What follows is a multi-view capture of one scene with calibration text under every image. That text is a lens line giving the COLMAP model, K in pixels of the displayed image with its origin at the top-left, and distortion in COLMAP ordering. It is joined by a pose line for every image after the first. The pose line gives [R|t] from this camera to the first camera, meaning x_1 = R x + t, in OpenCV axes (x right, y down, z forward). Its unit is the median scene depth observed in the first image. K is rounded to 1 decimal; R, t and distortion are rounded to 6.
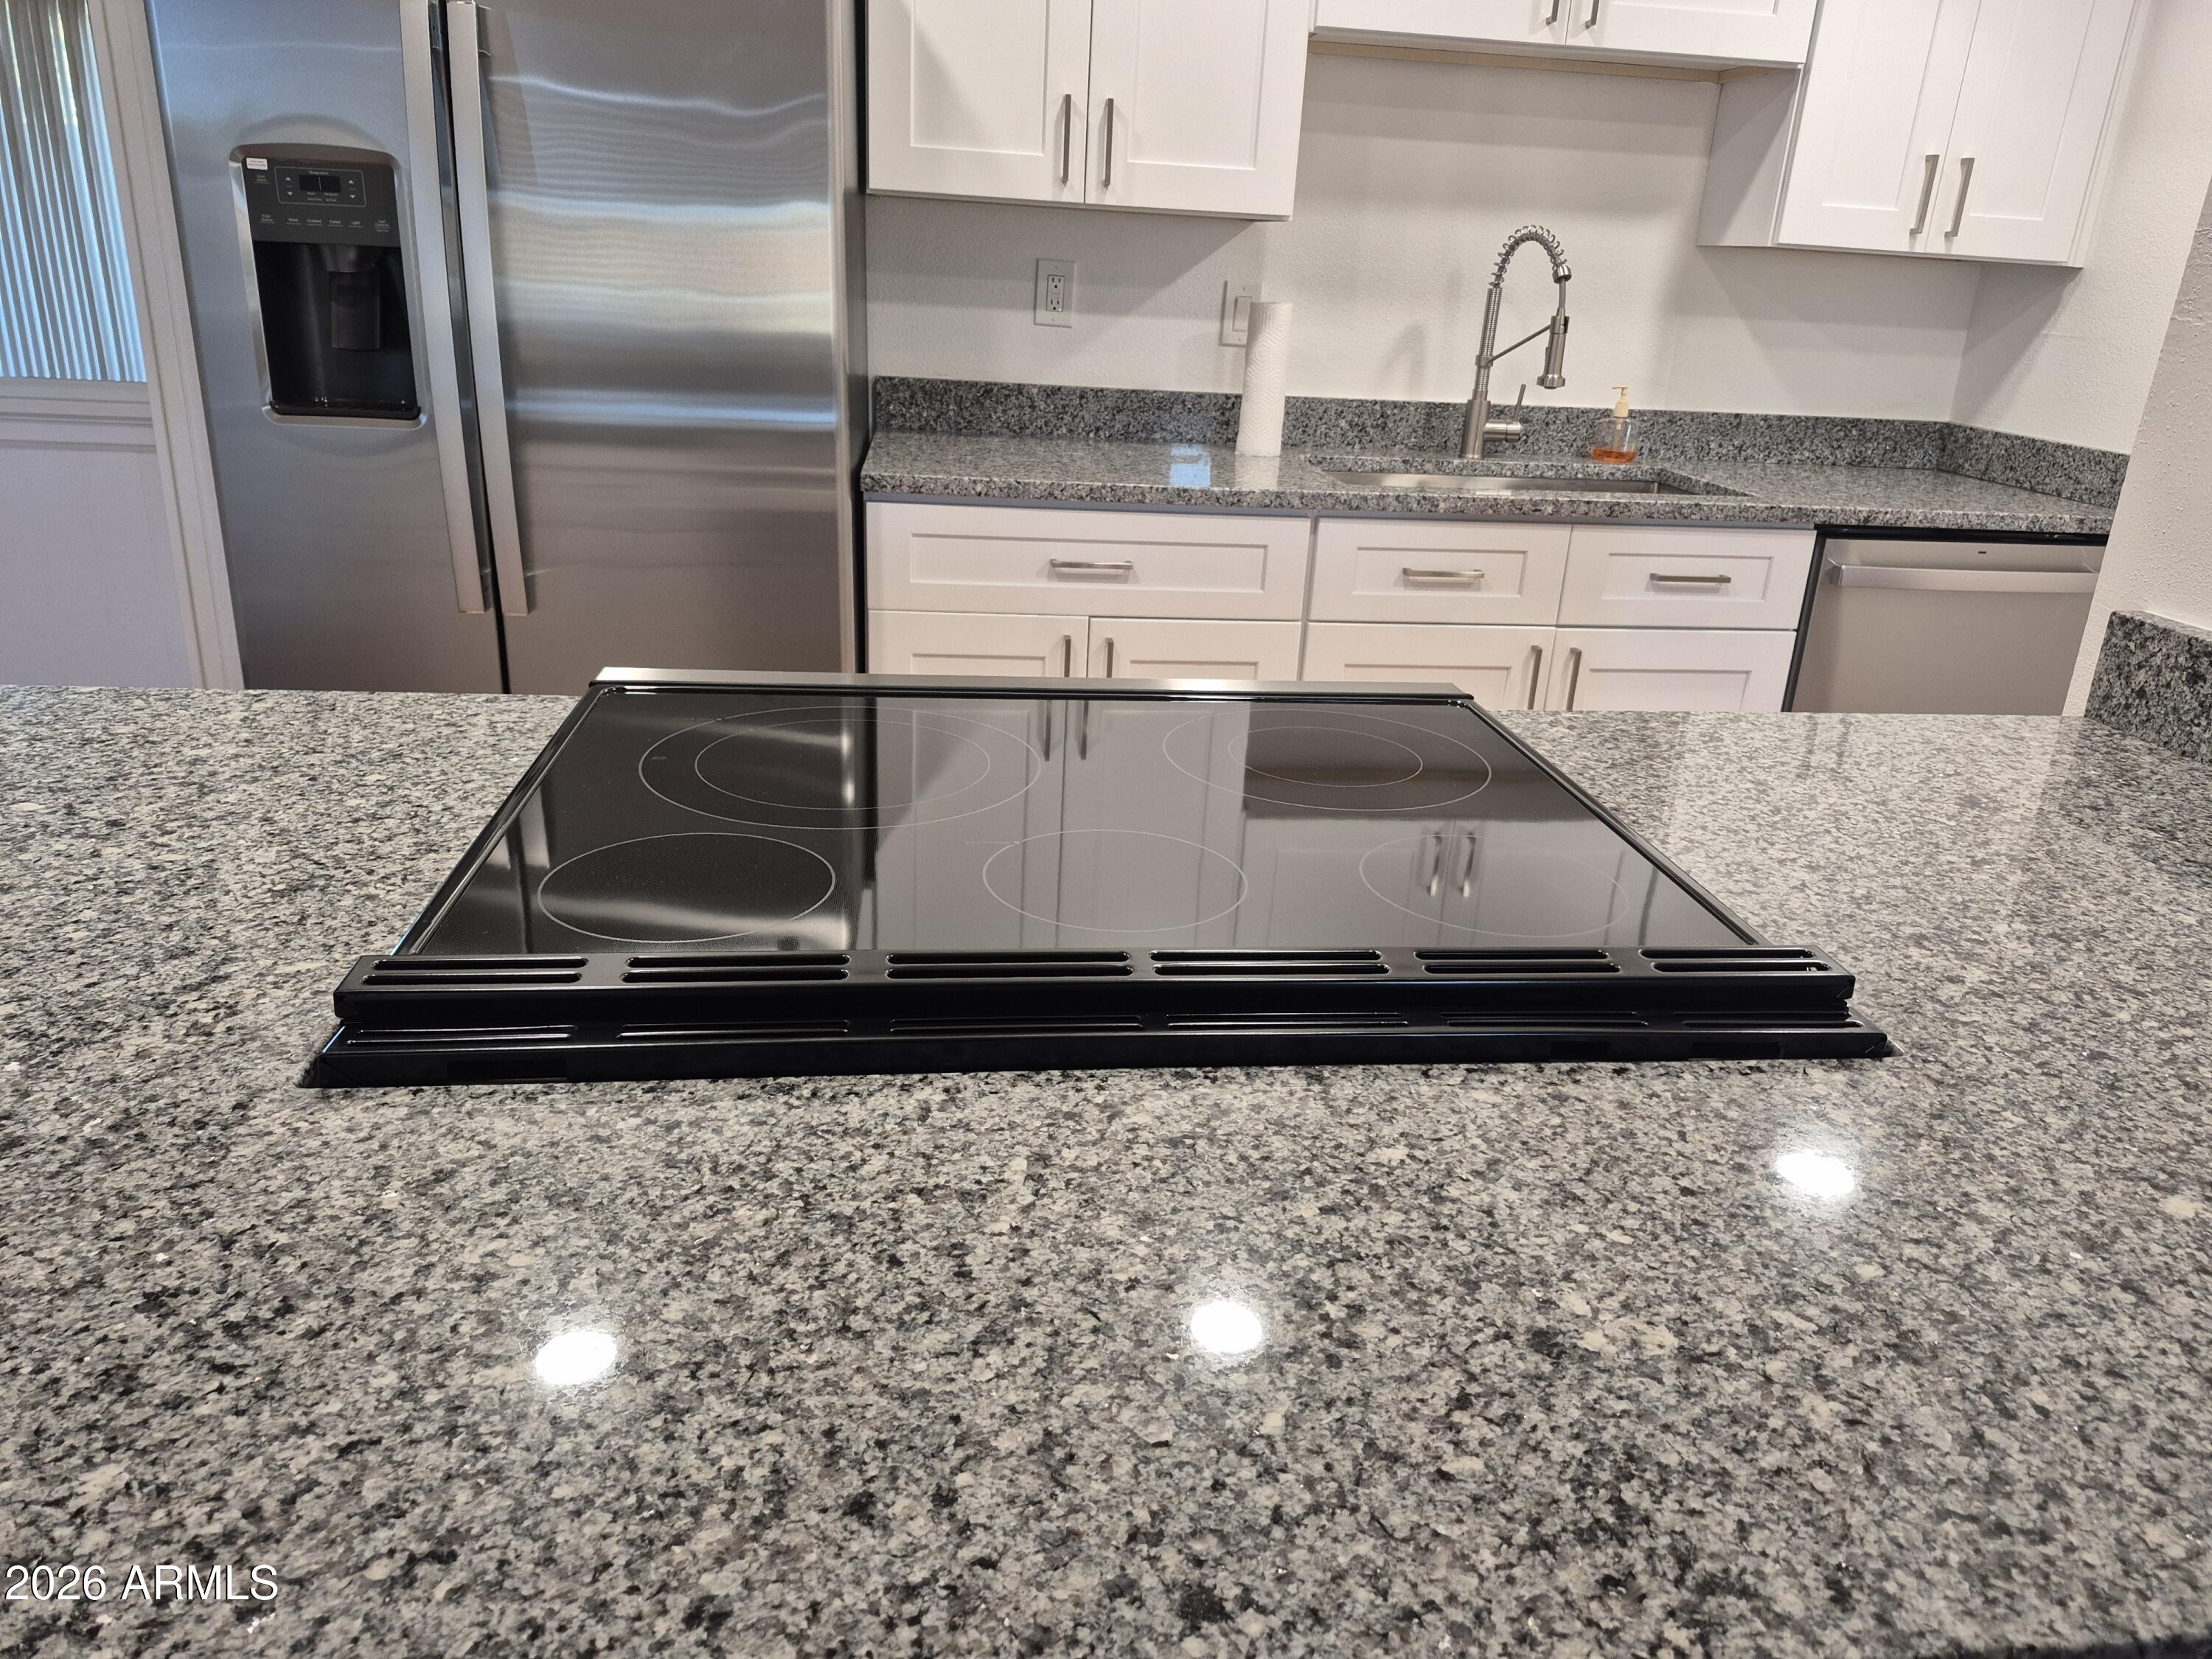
lens RADIAL K [[1521.3, 0, 1137.3], [0, 1521.3, 809.2], [0, 0, 1]] dist [0.097580, -0.133633]
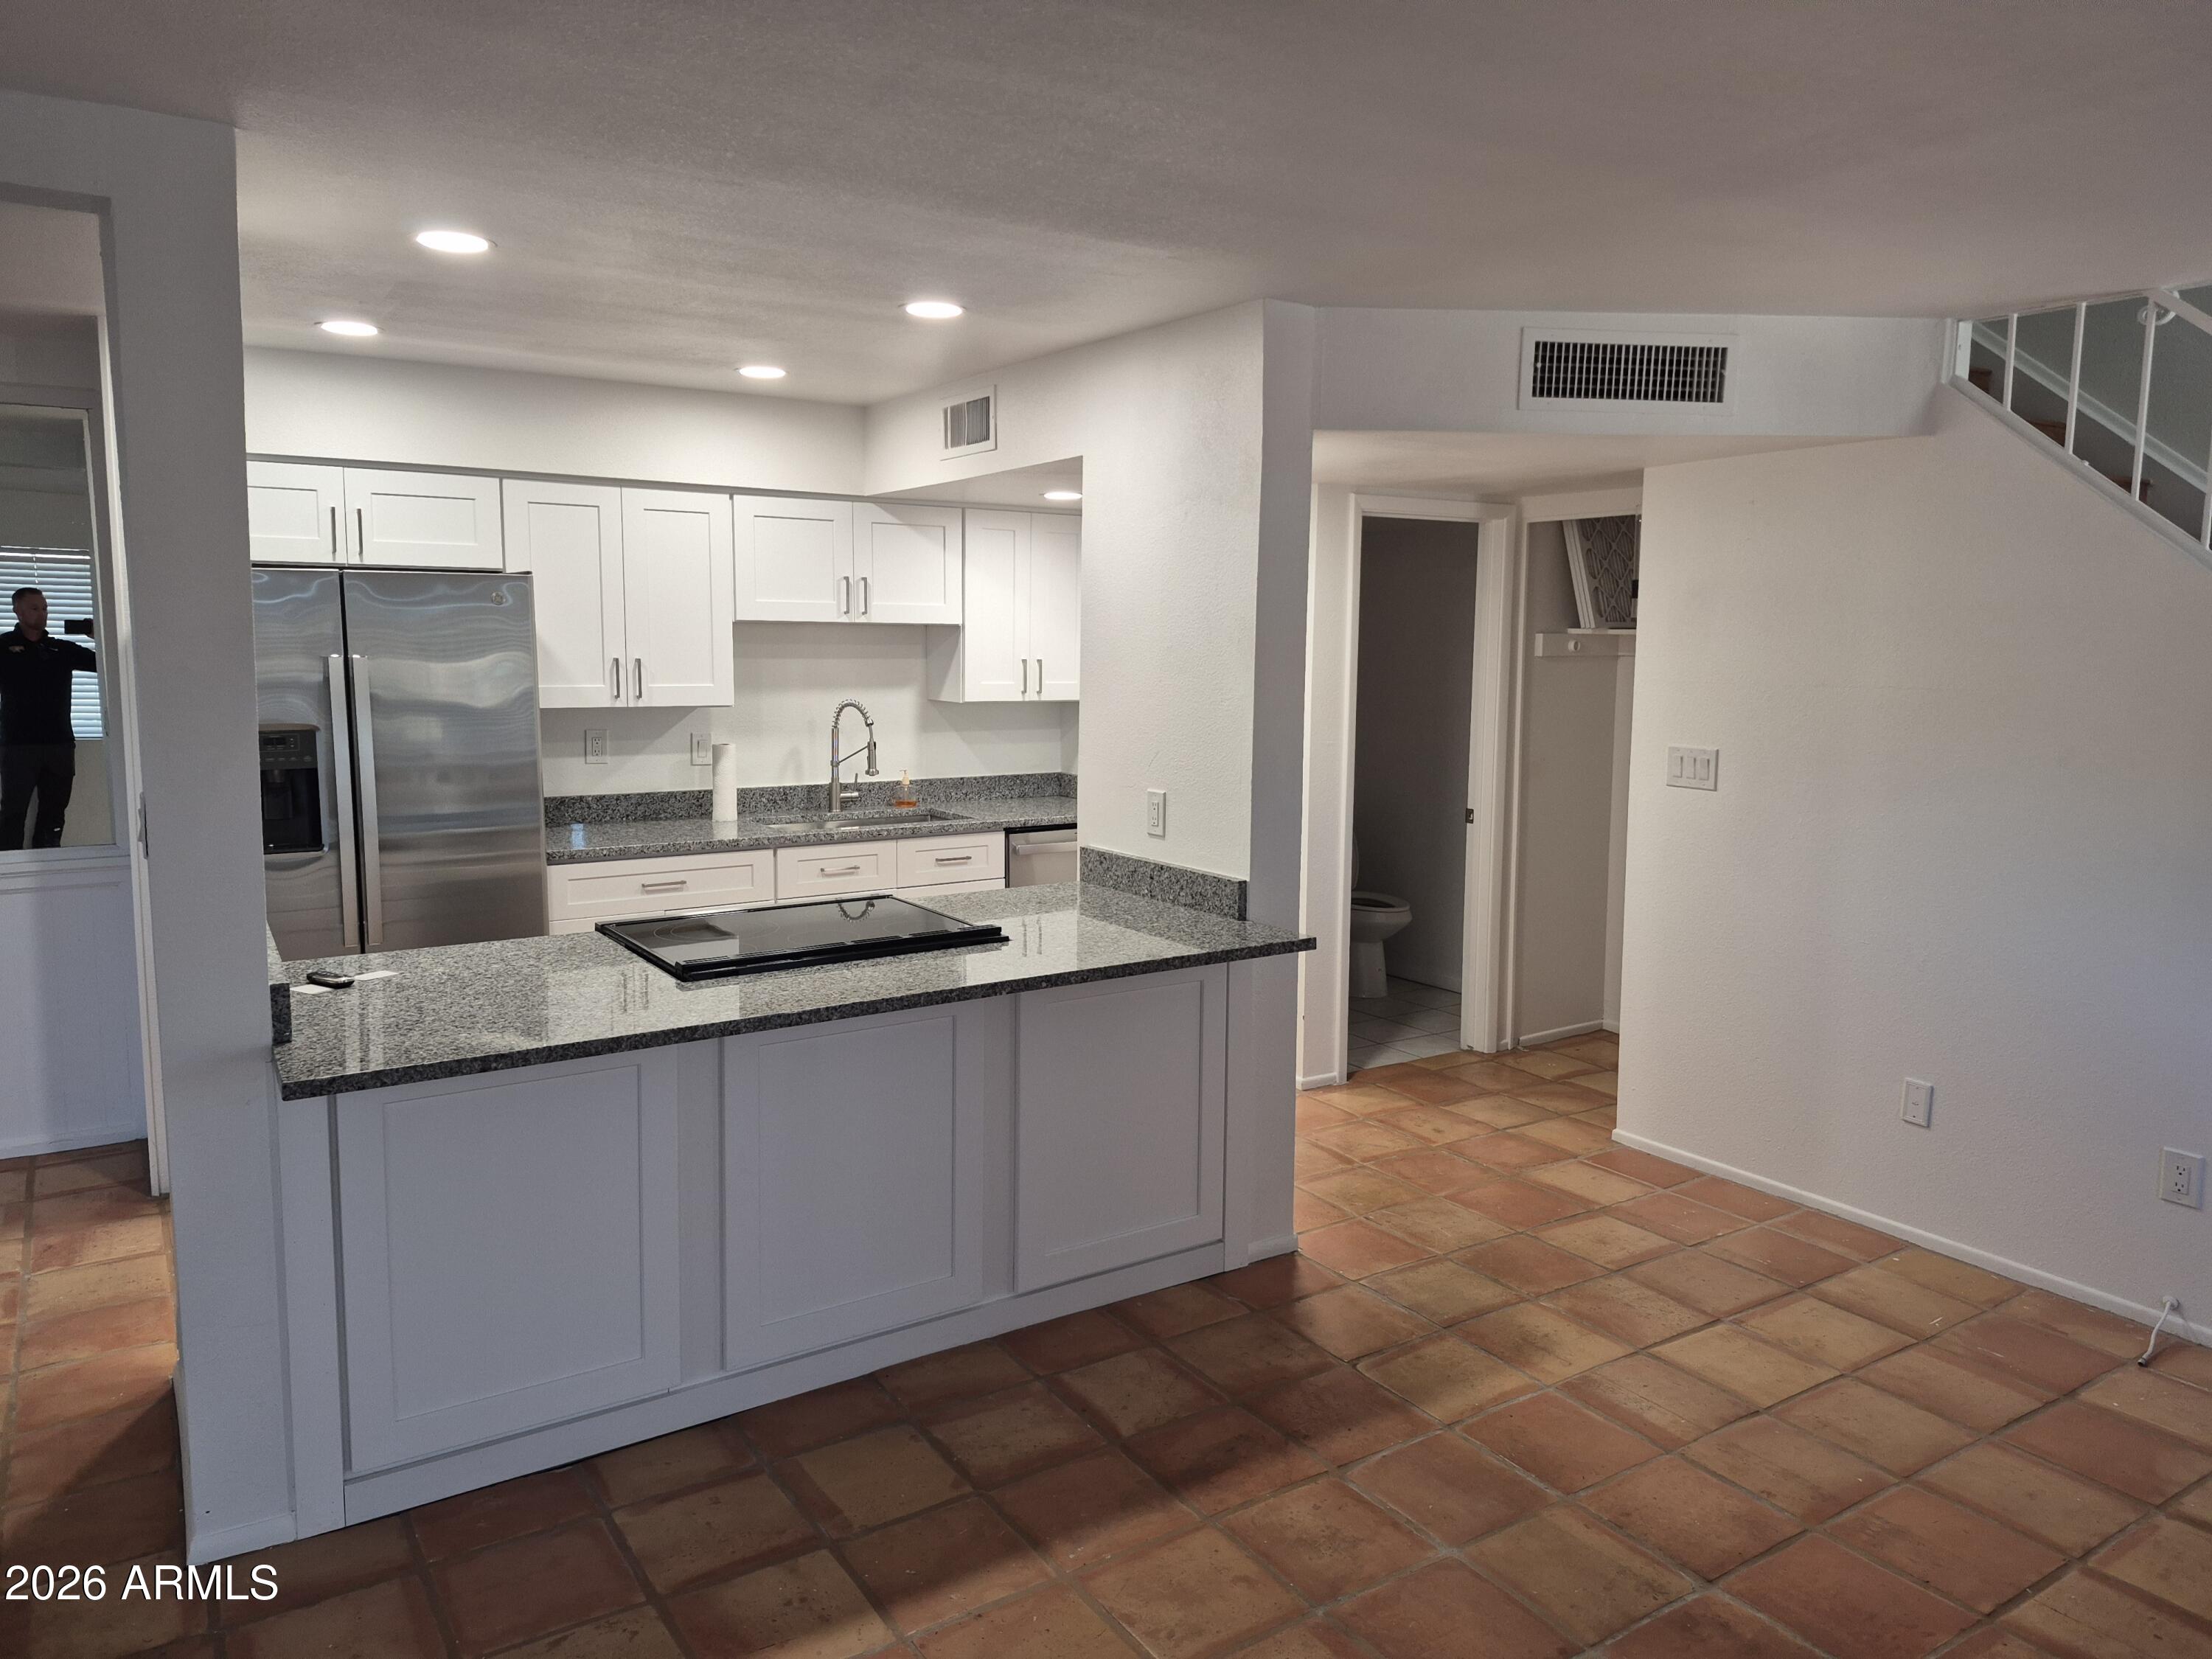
lens RADIAL K [[1504.9, 0, 1110.2], [0, 1504.9, 805.2], [0, 0, 1]] dist [0.152256, -0.302437]
pose [[0.896074, -0.095760, 0.433453, -0.352559], [0.186613, 0.967243, -0.172097, 0.182890], [-0.402774, 0.235099, 0.884591, -0.974266]]
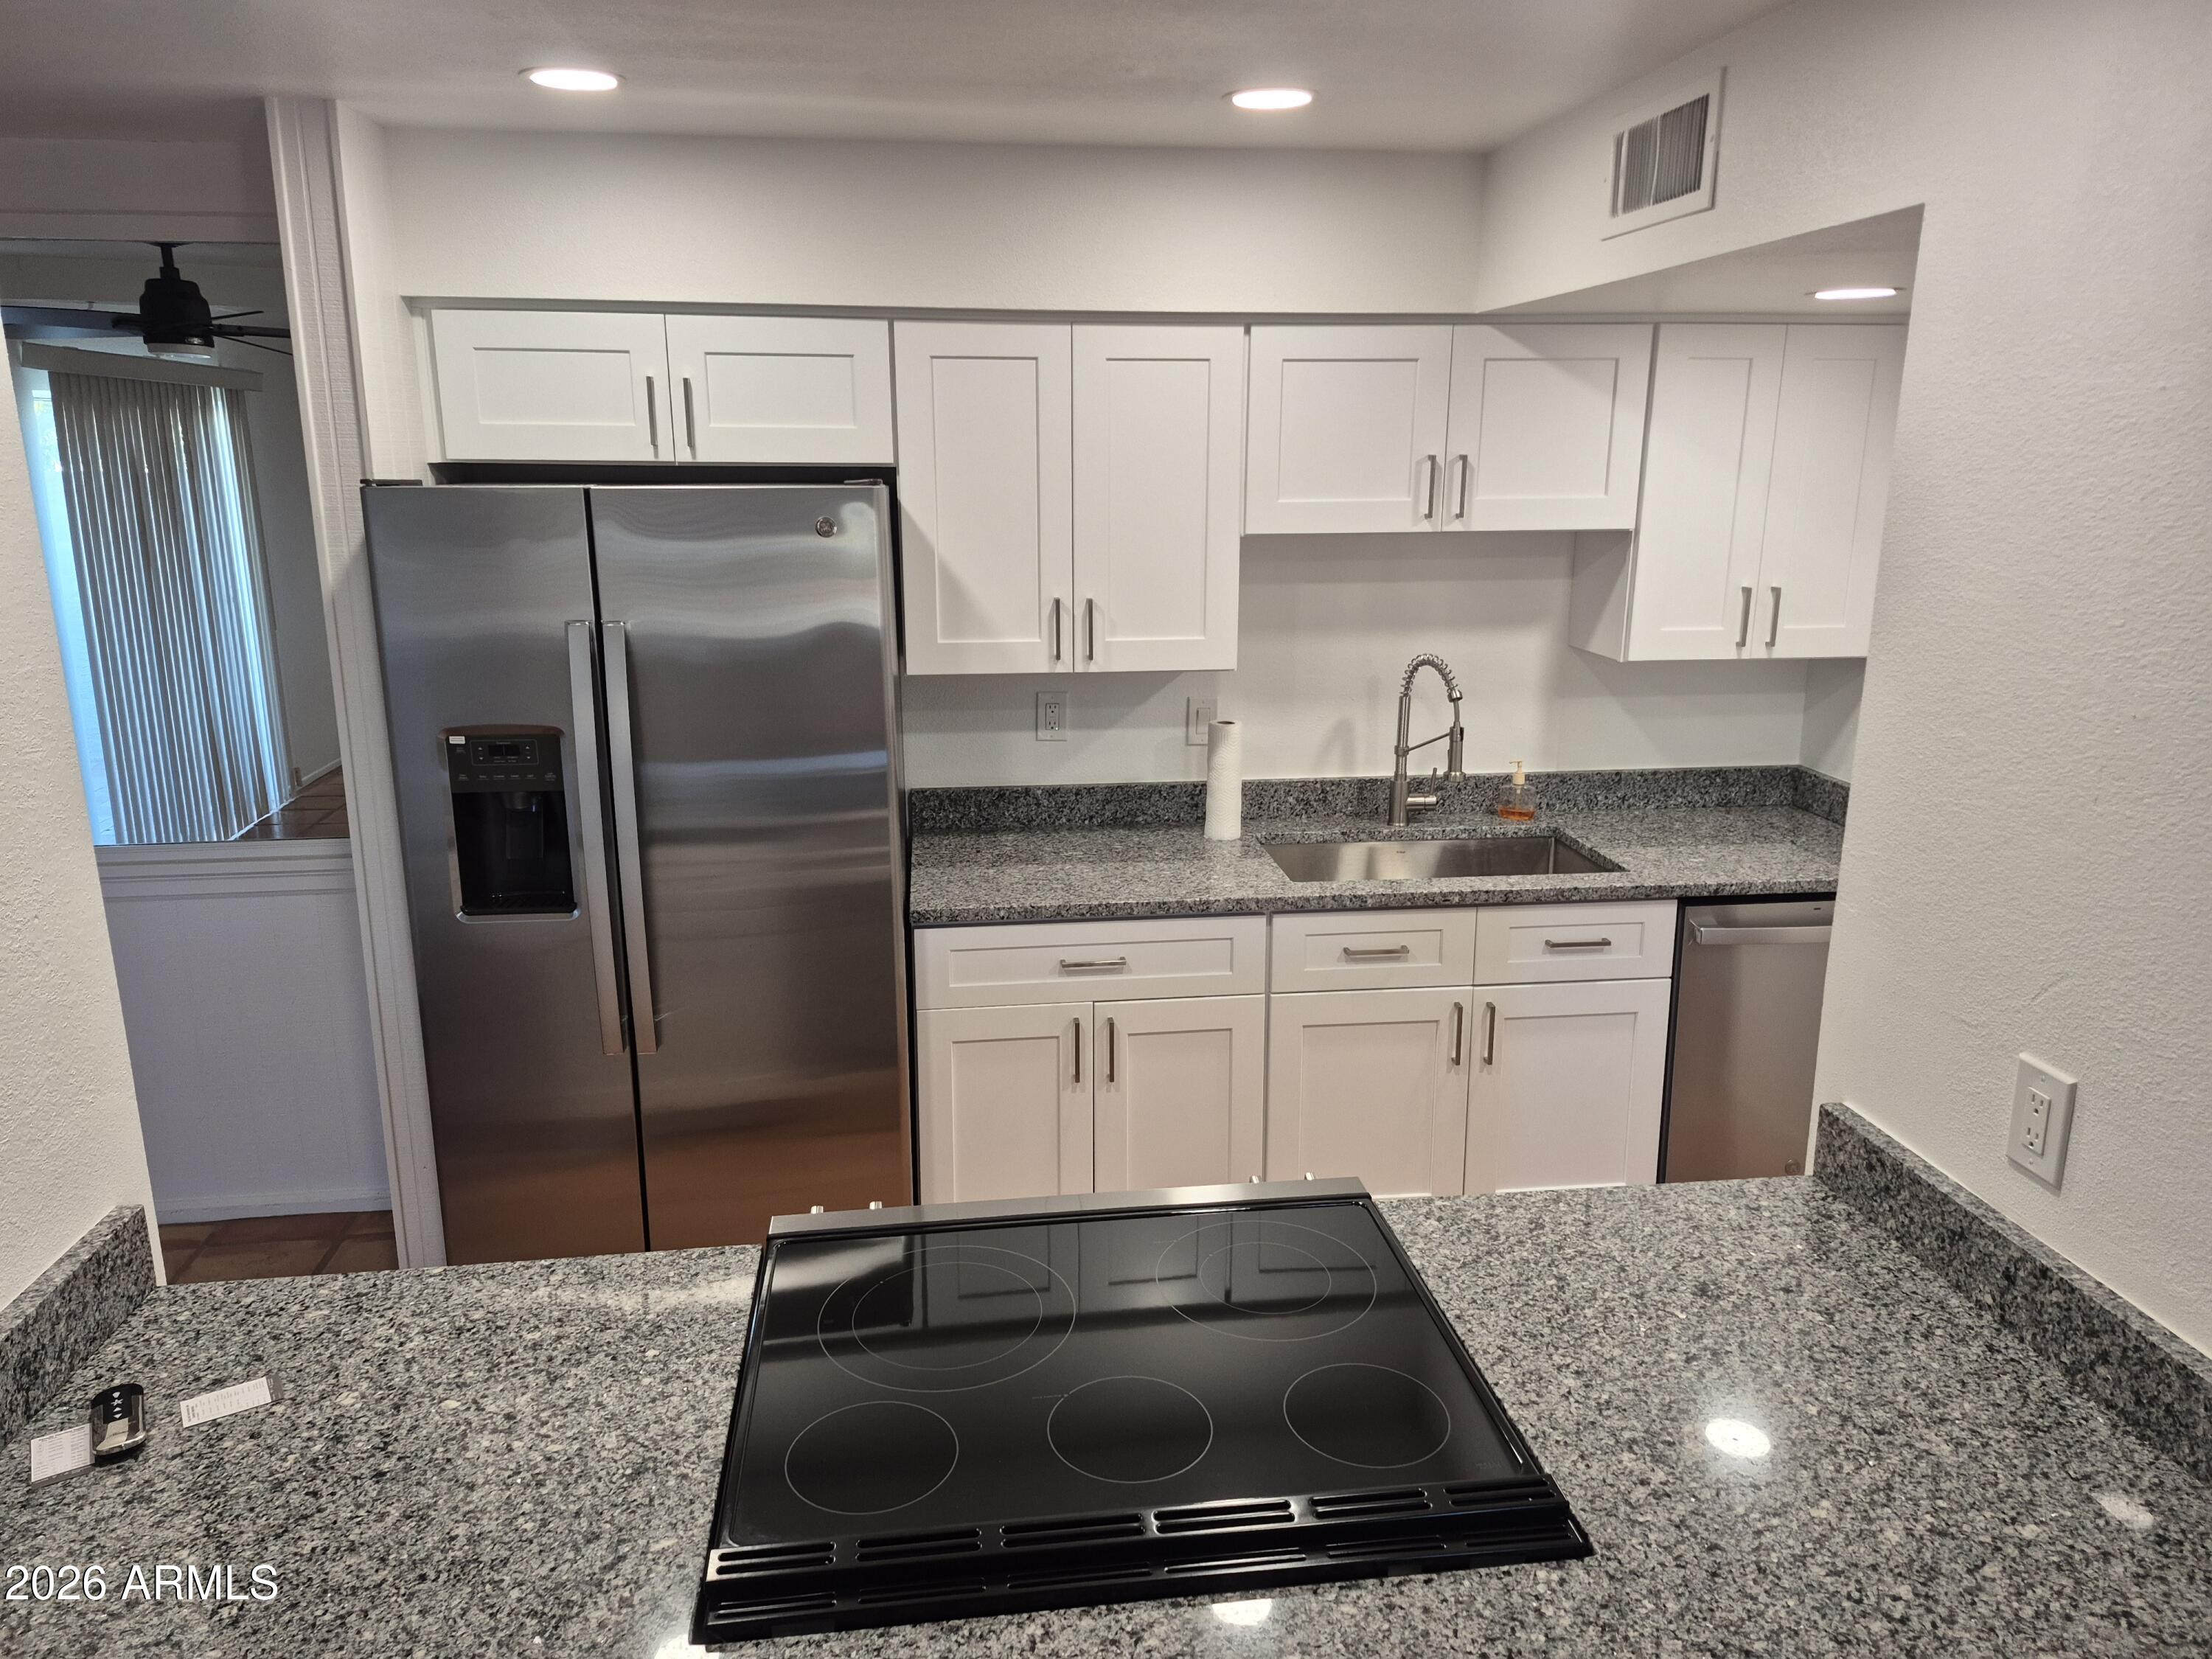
lens RADIAL K [[1509.0, 0, 1112.0], [0, 1509.0, 790.7], [0, 0, 1]] dist [0.122410, -0.156181]
pose [[0.998539, -0.052697, -0.011942, 0.007754], [0.050983, 0.992084, -0.114763, -0.157406], [0.017895, 0.113987, 0.993321, -0.247344]]
